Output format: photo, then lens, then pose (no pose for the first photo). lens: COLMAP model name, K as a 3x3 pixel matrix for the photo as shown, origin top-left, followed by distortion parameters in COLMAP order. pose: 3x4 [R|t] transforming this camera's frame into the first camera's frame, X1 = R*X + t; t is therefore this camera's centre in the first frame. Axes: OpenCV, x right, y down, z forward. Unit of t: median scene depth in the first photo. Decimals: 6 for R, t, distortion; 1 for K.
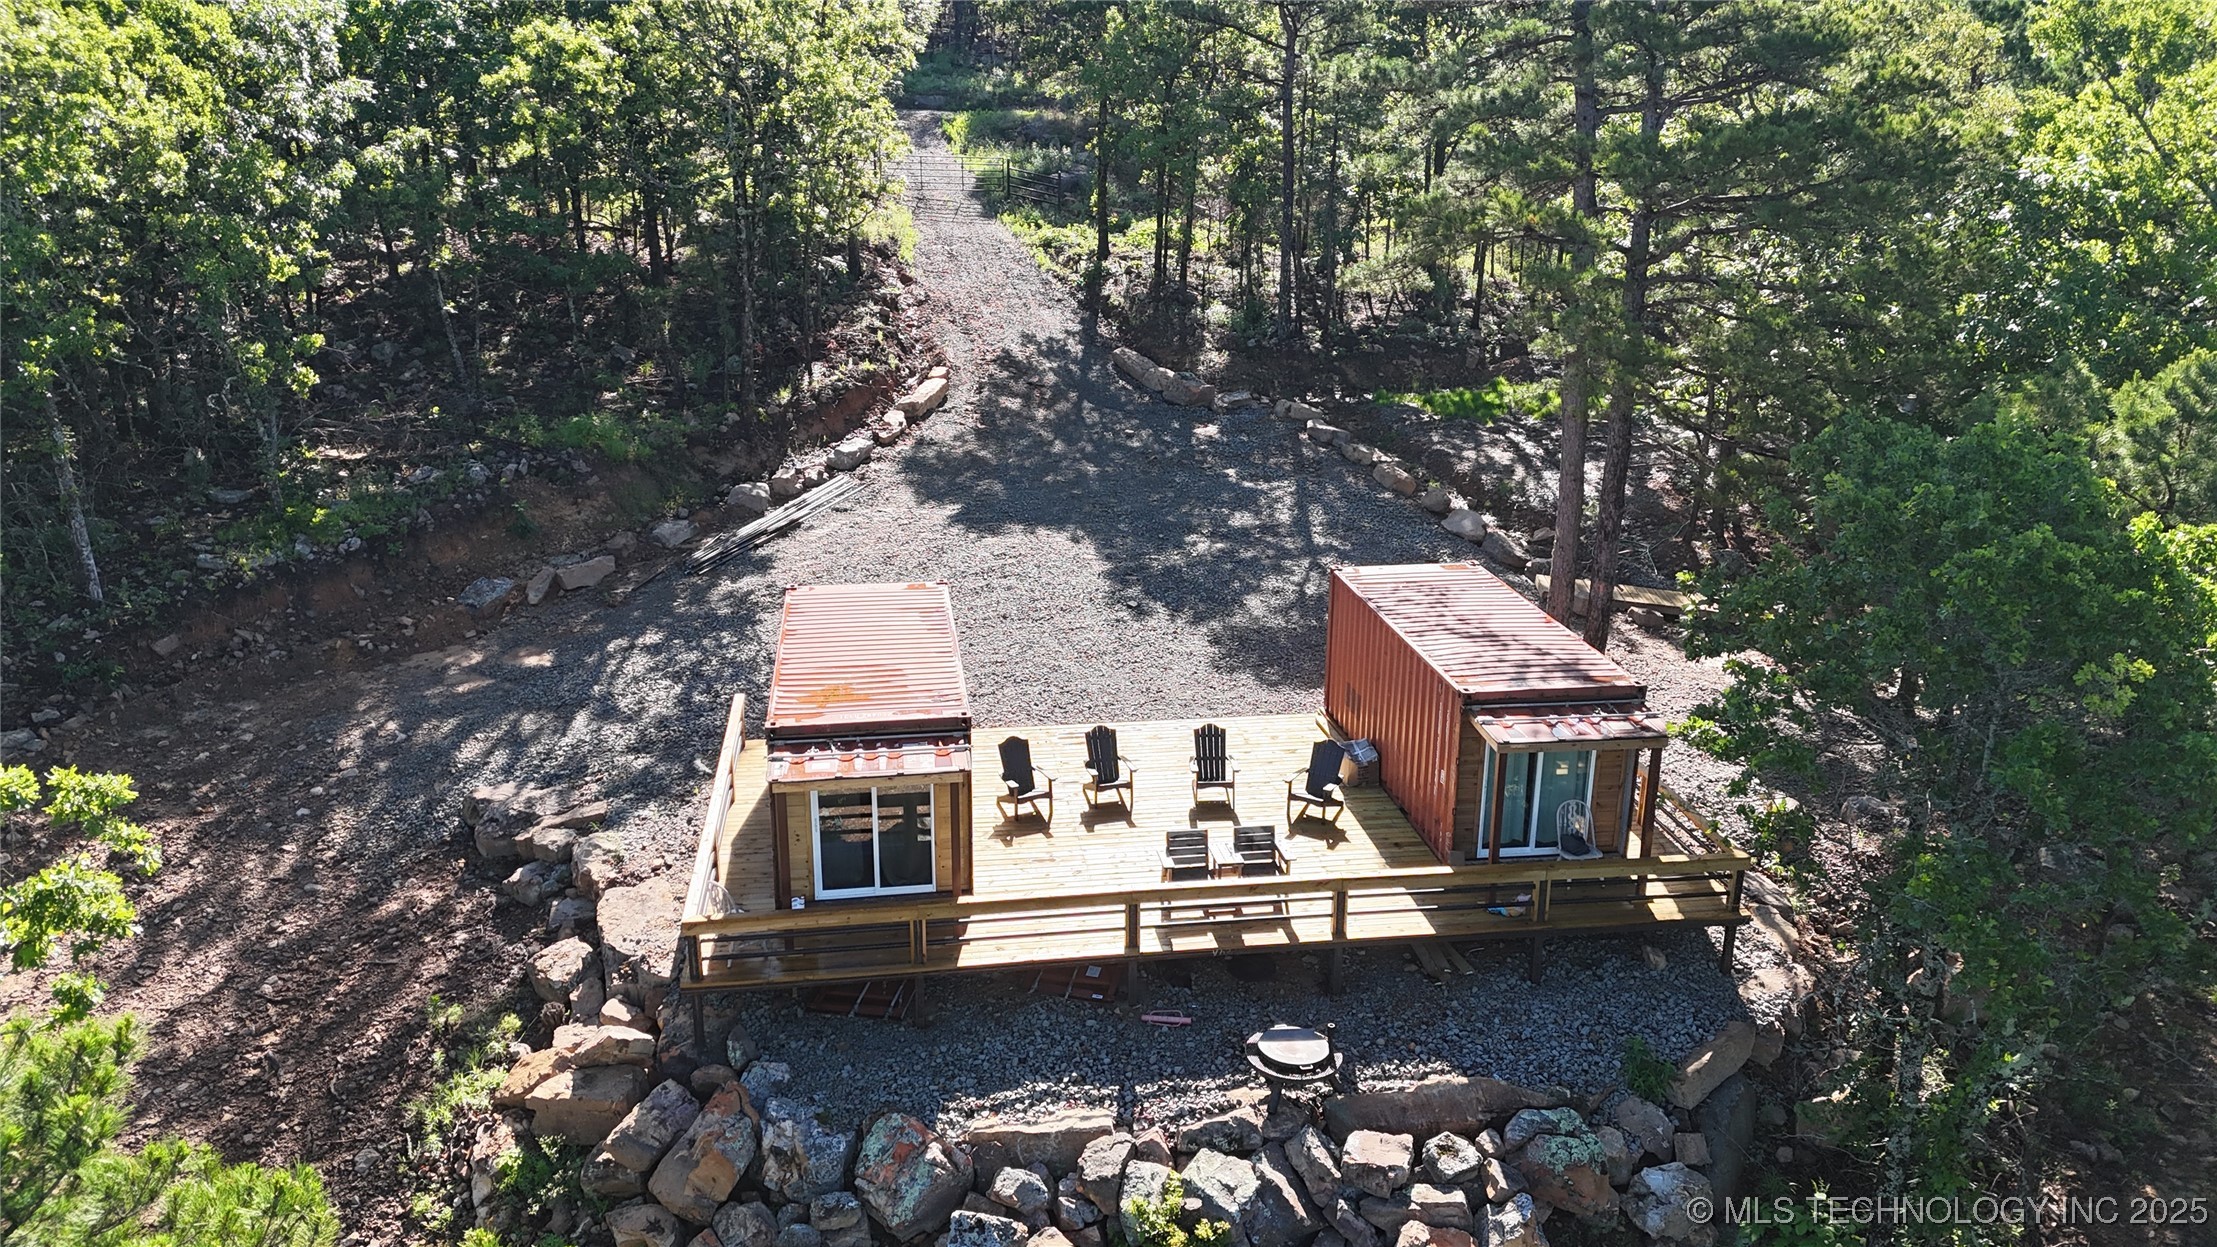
lens RADIAL K [[1609.7, 0, 1110.4], [0, 1609.7, 630.9], [0, 0, 1]] dist [0.104486, -0.129296]
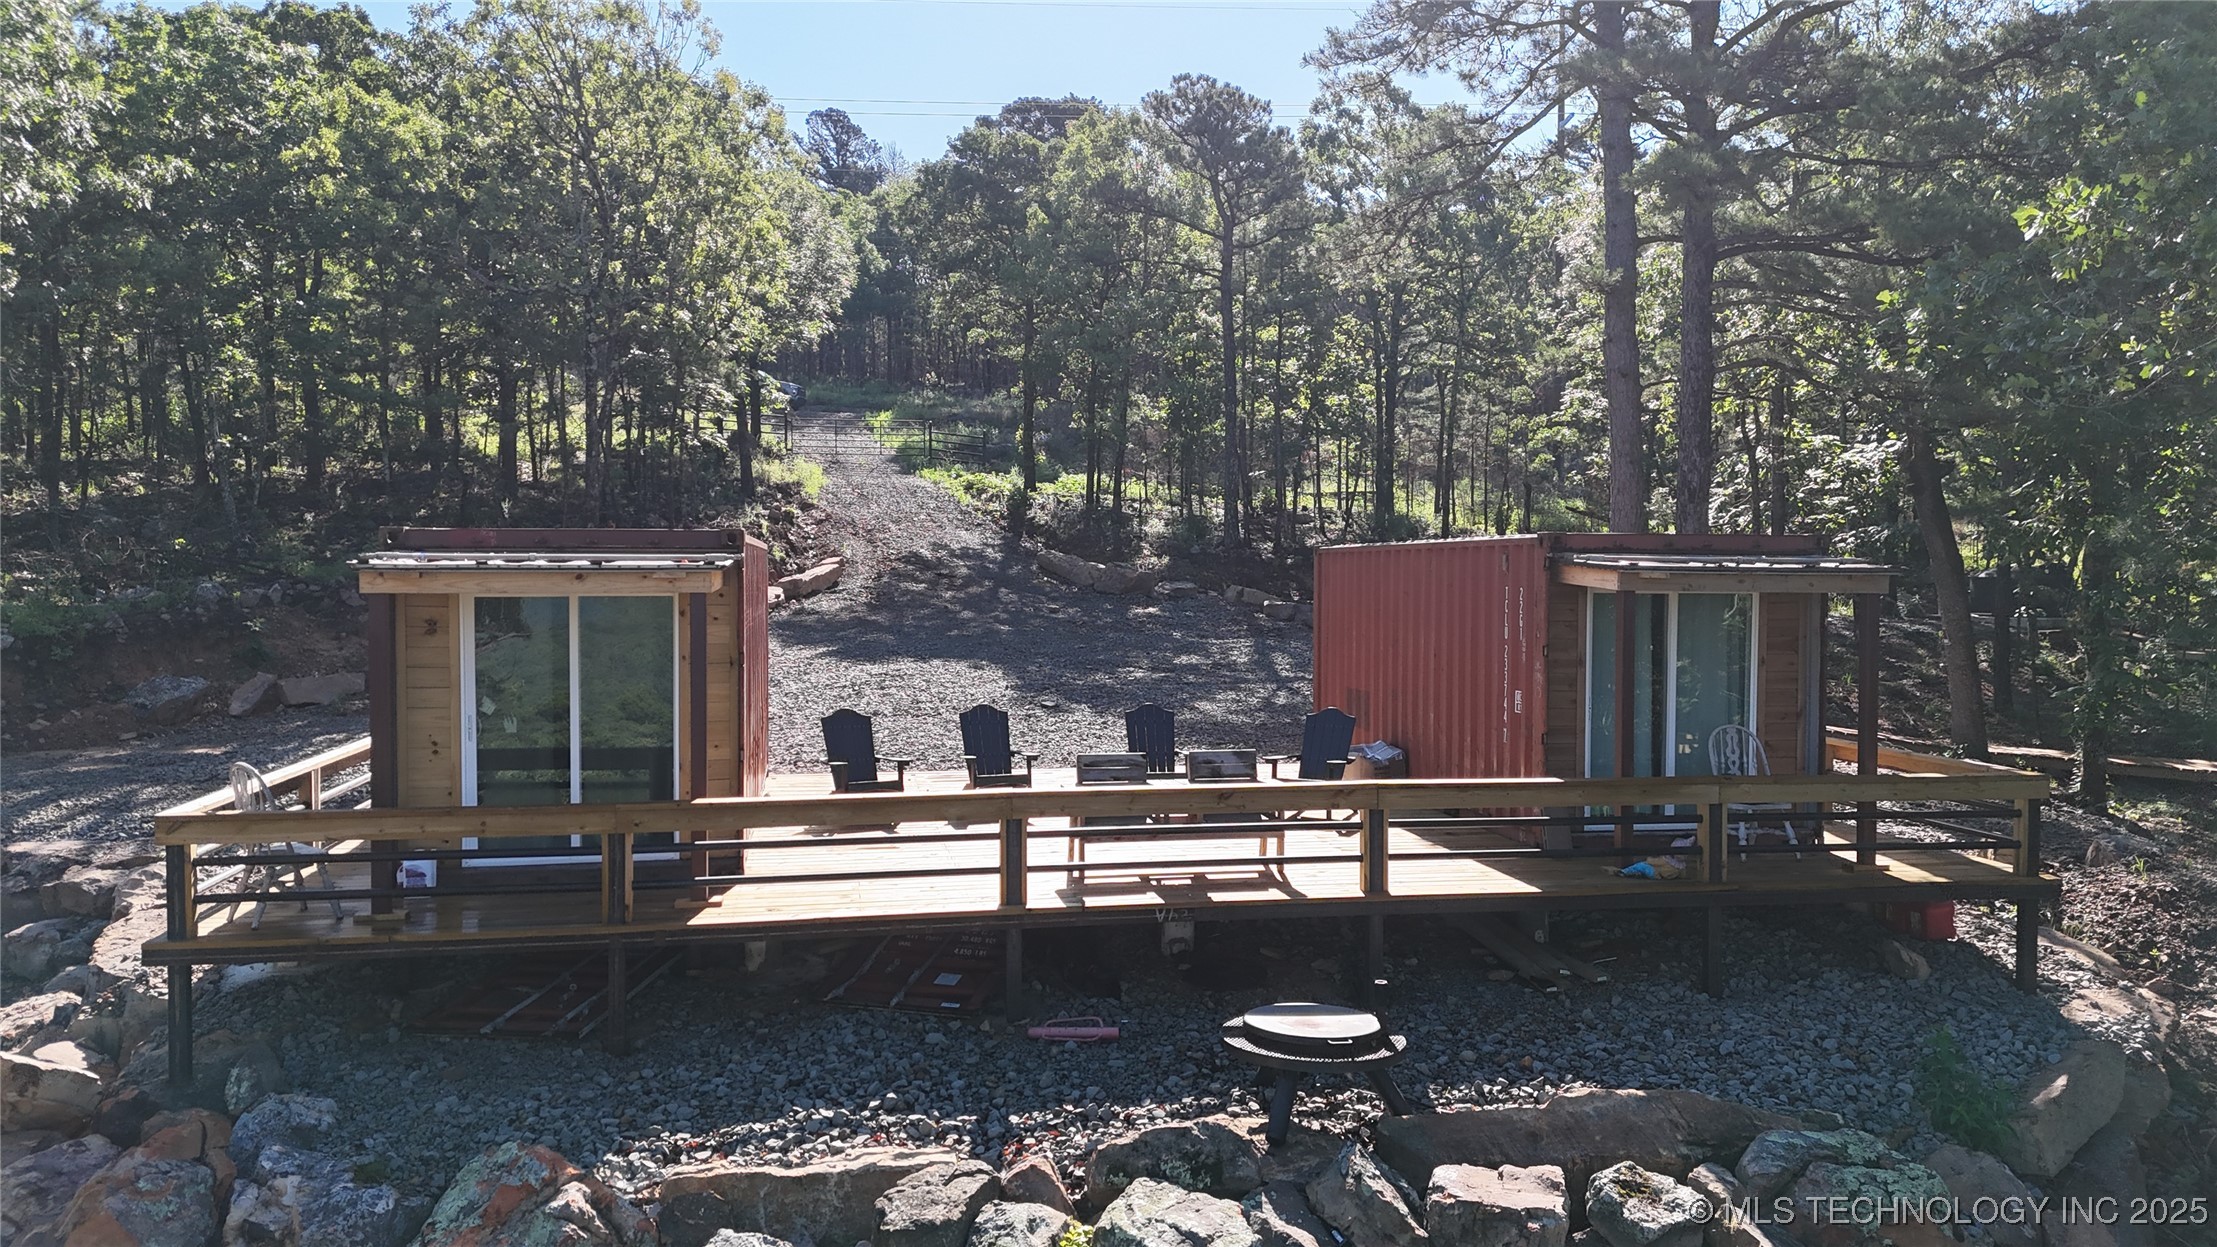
lens RADIAL K [[1613.3, 0, 1108.5], [0, 1613.3, 623.5], [0, 0, 1]] dist [0.095567, -0.106111]
pose [[0.999459, -0.005994, 0.032331, 0.026942], [0.014738, 0.960613, -0.277498, 0.238243], [-0.029394, 0.277824, 0.960182, 0.397996]]
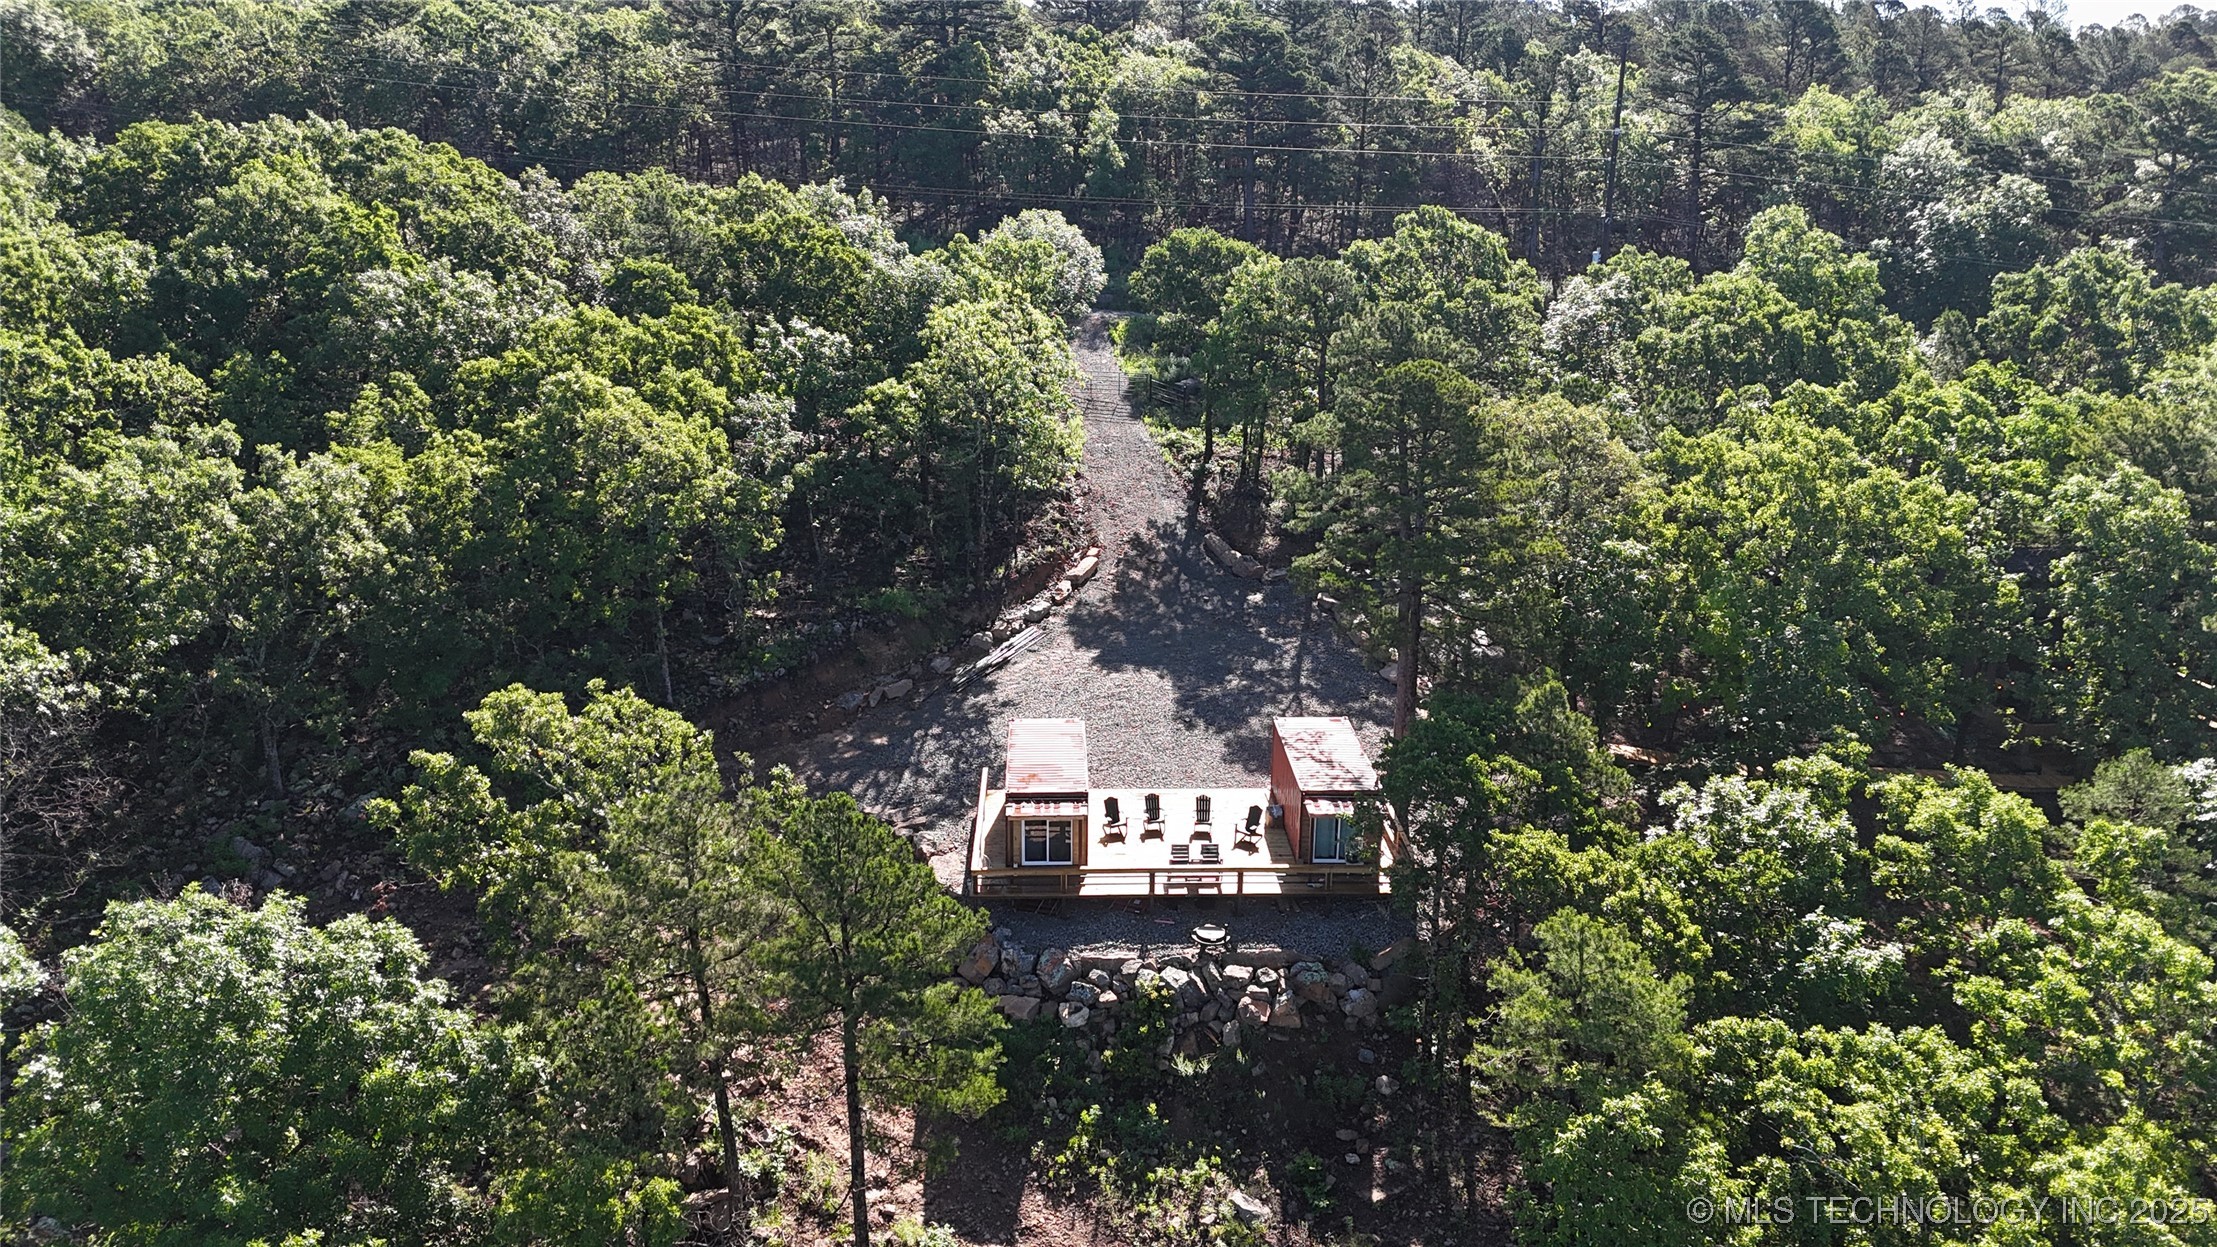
lens RADIAL K [[1609.7, 0, 1110.4], [0, 1609.7, 630.9], [0, 0, 1]] dist [0.104486, -0.129296]
pose [[0.994017, 0.035788, -0.103198, 0.171772], [-0.036106, 0.999347, -0.001210, -0.172222], [0.103087, 0.004929, 0.994660, -1.289180]]
